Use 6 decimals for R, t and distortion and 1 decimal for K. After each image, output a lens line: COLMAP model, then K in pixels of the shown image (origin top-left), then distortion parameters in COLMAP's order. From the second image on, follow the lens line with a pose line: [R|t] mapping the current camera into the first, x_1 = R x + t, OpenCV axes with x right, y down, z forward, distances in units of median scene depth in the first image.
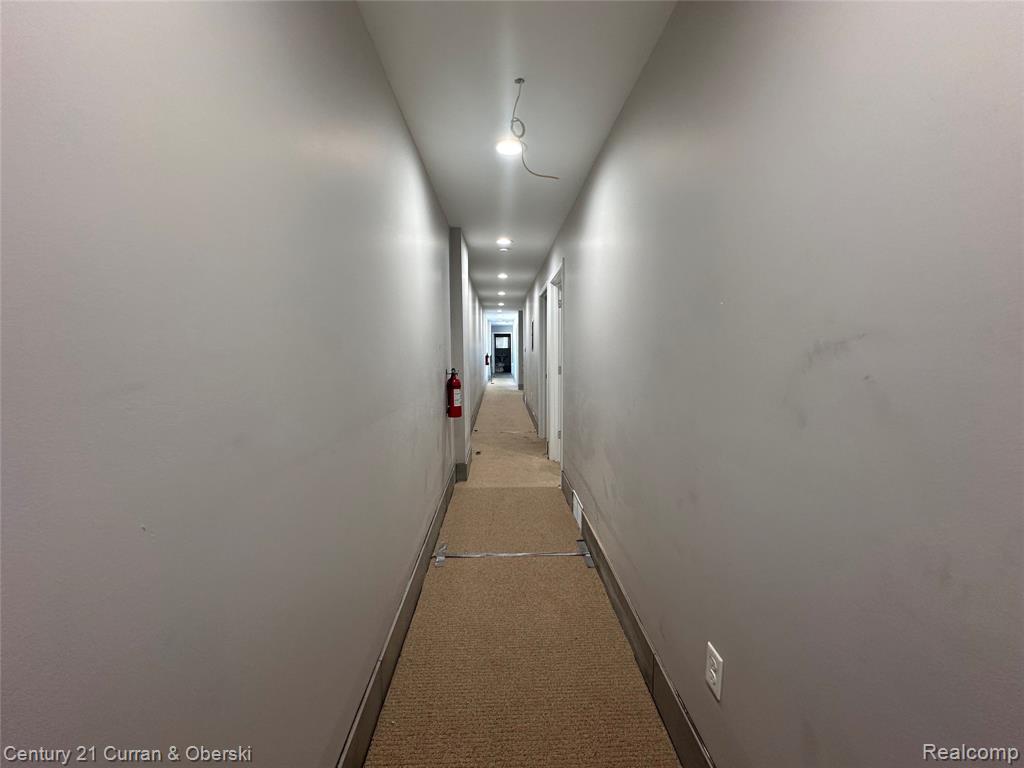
lens RADIAL K [[408.6, 0, 513.5], [0, 408.6, 381.4], [0, 0, 1]] dist [0.000320, 0.000360]
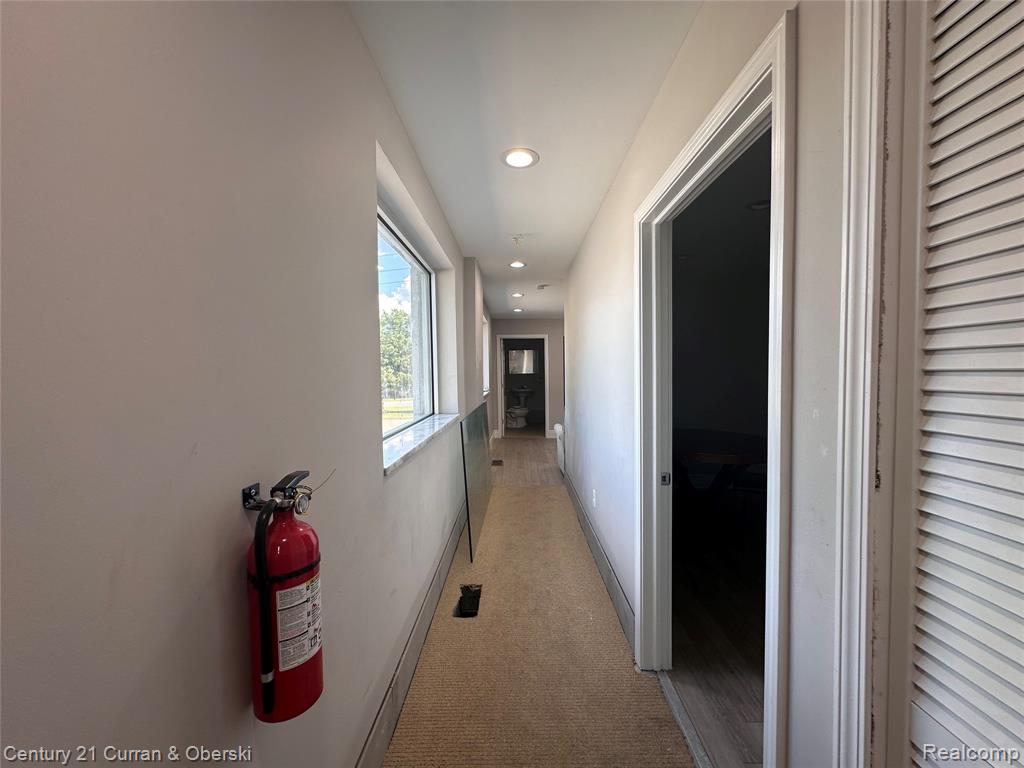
lens RADIAL K [[408.6, 0, 513.5], [0, 408.6, 381.4], [0, 0, 1]] dist [0.000320, 0.000360]
pose [[0.999474, 0.002969, -0.032280, -0.023408], [-0.005251, 0.997474, -0.070833, -0.041842], [0.031989, 0.070965, 0.996966, 0.556760]]
